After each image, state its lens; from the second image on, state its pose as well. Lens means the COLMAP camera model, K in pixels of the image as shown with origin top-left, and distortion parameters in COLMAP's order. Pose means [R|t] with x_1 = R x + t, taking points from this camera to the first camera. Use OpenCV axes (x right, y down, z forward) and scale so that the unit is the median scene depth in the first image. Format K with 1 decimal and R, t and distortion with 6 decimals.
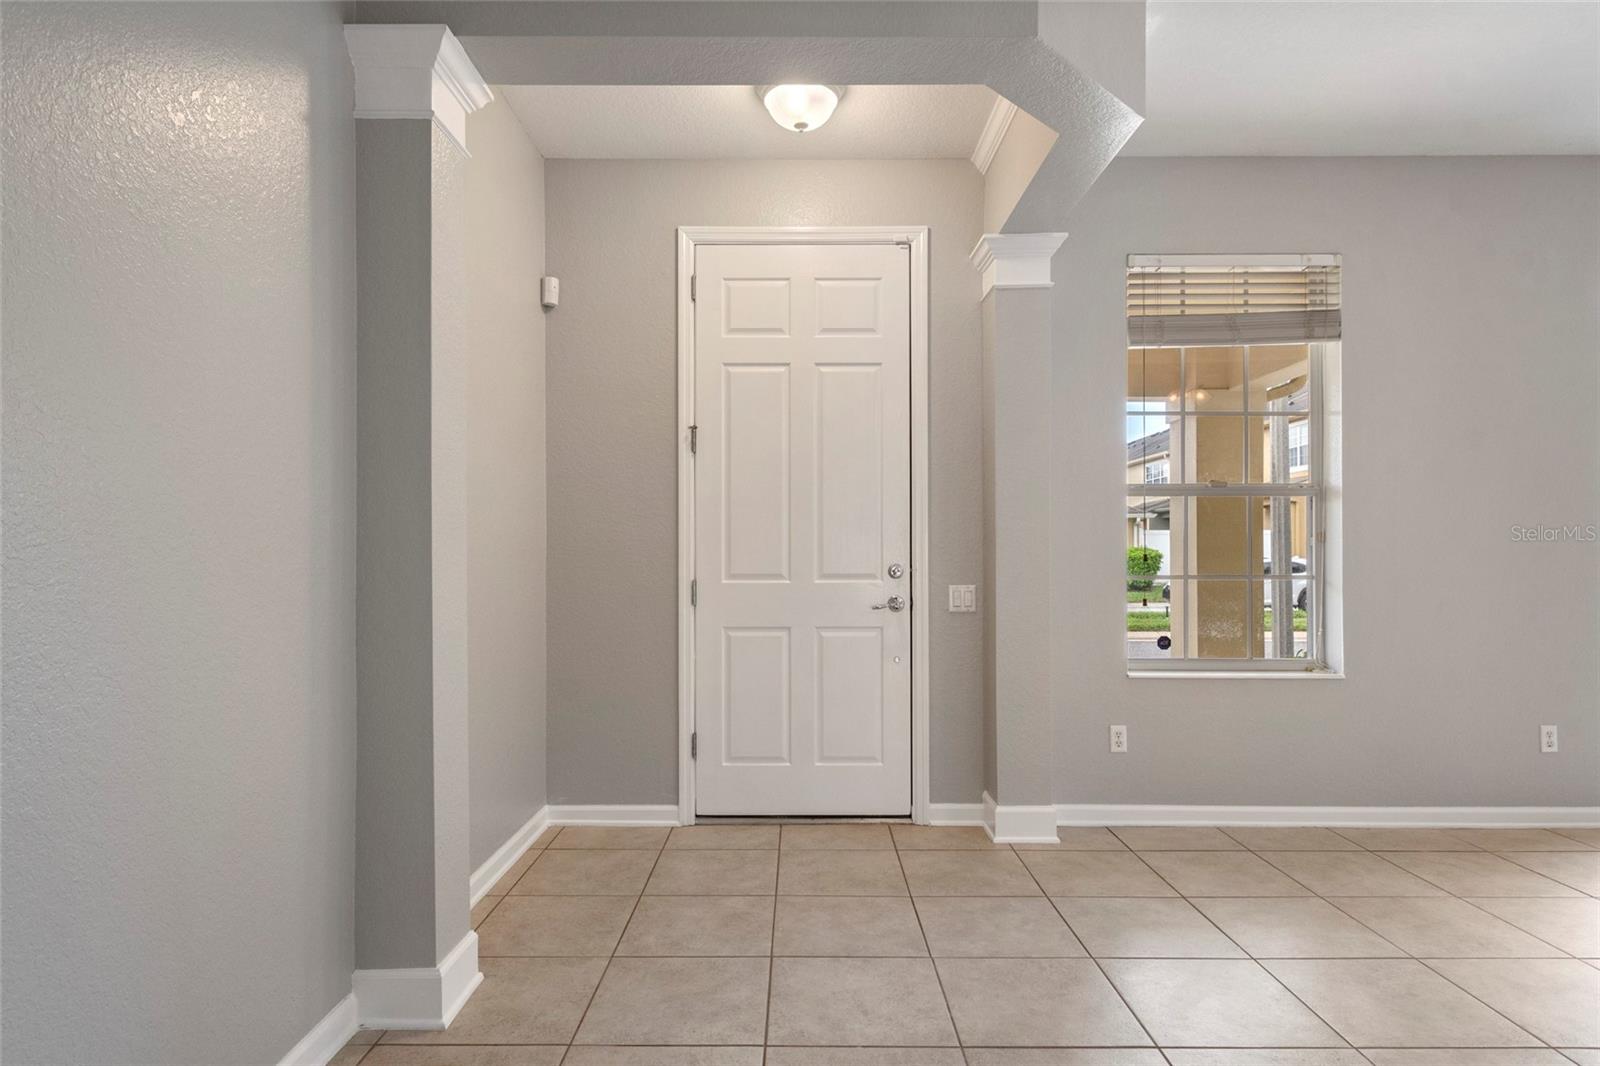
lens RADIAL K [[875.8, 0, 802.2], [0, 875.8, 558.1], [0, 0, 1]] dist [0.023979, -0.021381]
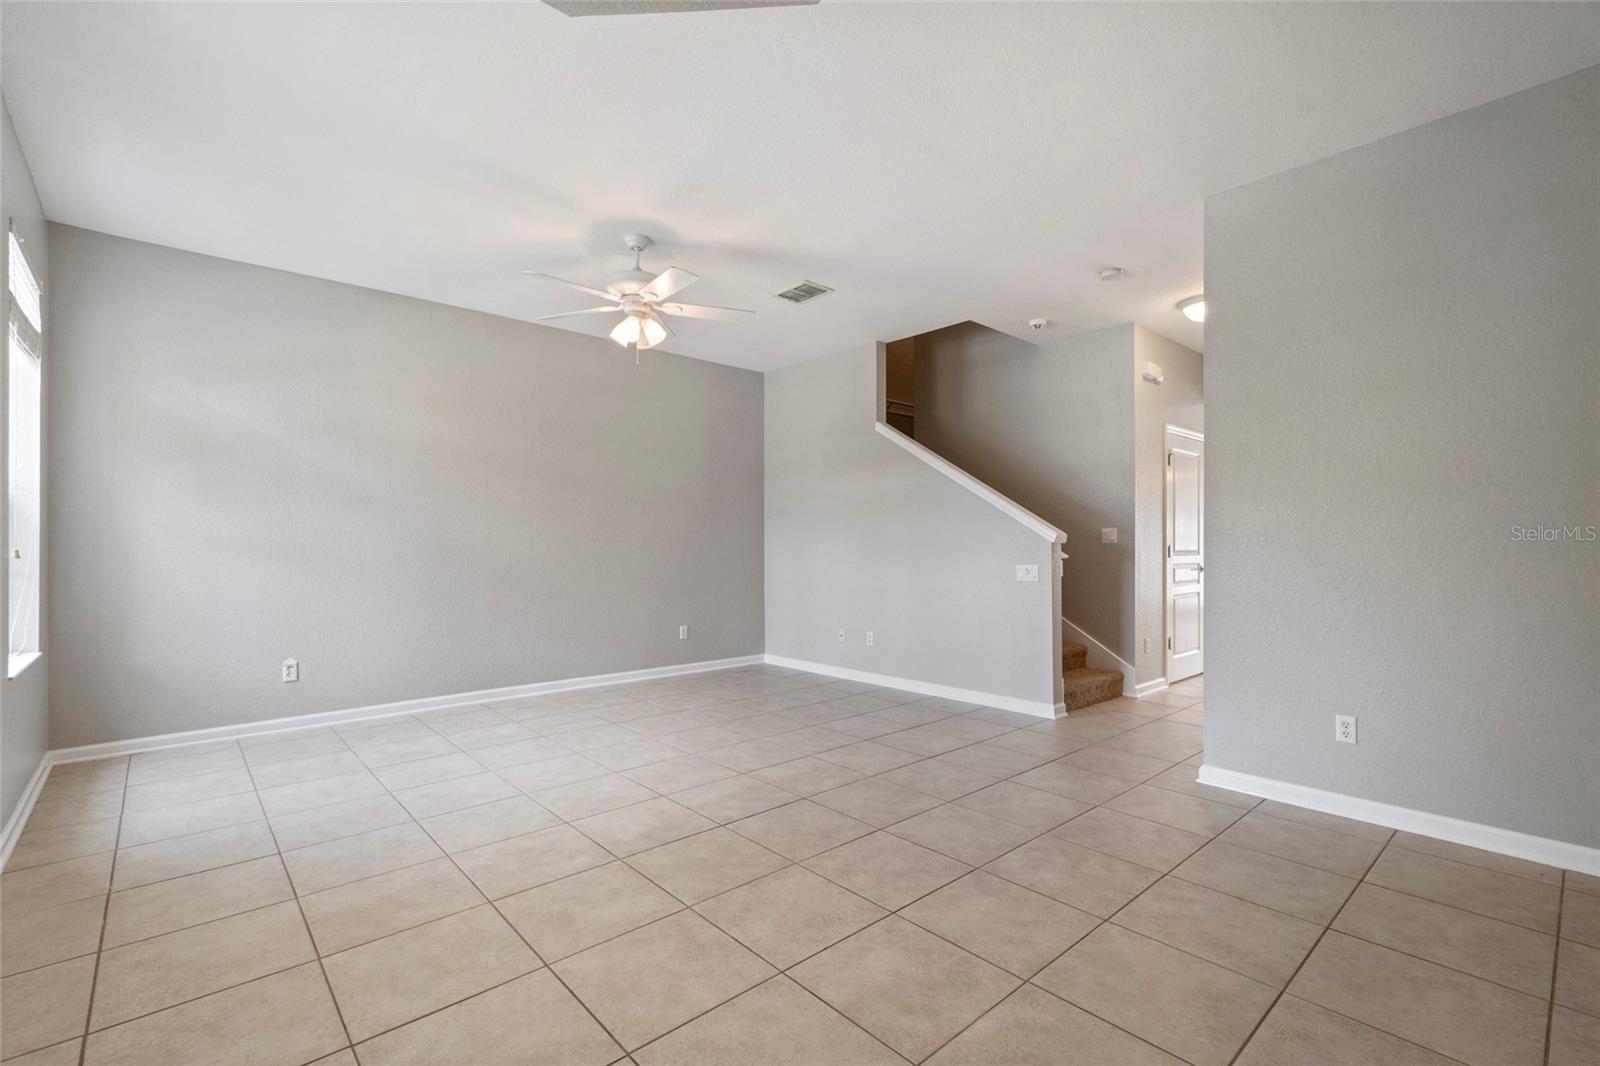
lens RADIAL K [[702.0, 0, 795.1], [0, 702.0, 543.4], [0, 0, 1]] dist [0.012971, 0.000168]
pose [[-0.669514, 0.003284, 0.742792, -0.166670], [-0.000361, 0.999989, -0.004746, -0.003718], [-0.742799, -0.003446, -0.669506, 0.887059]]
